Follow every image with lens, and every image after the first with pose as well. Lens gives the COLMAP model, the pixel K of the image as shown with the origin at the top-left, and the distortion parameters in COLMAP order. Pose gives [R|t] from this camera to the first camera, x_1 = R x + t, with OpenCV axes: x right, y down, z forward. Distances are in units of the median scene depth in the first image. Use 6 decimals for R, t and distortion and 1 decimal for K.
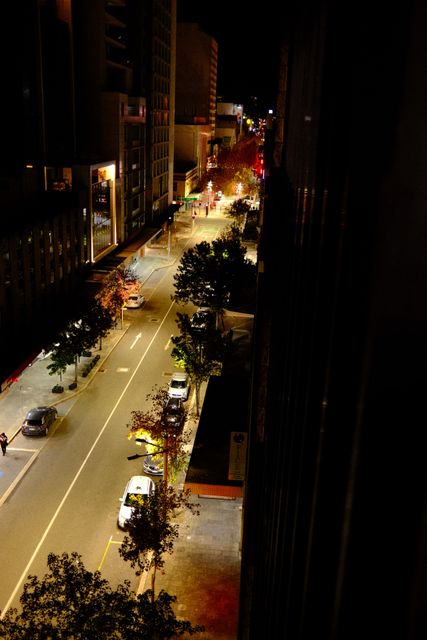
lens RADIAL K [[654.3, 0, 212.5], [0, 654.3, 327.3], [0, 0, 1]] dist [-0.065609, 0.209500]
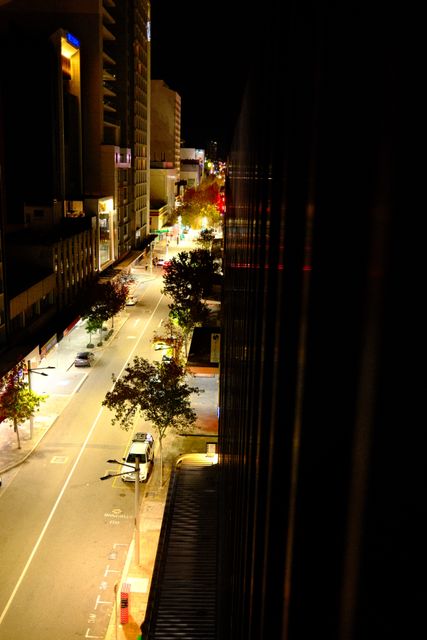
lens RADIAL K [[656.8, 0, 213.5], [0, 656.8, 320.0], [0, 0, 1]] dist [-0.068943, 0.251931]
pose [[0.998204, -0.022580, 0.055481, -0.017949], [0.026597, 0.996994, -0.072767, 0.068576], [-0.053672, 0.074112, 0.995805, -0.223356]]
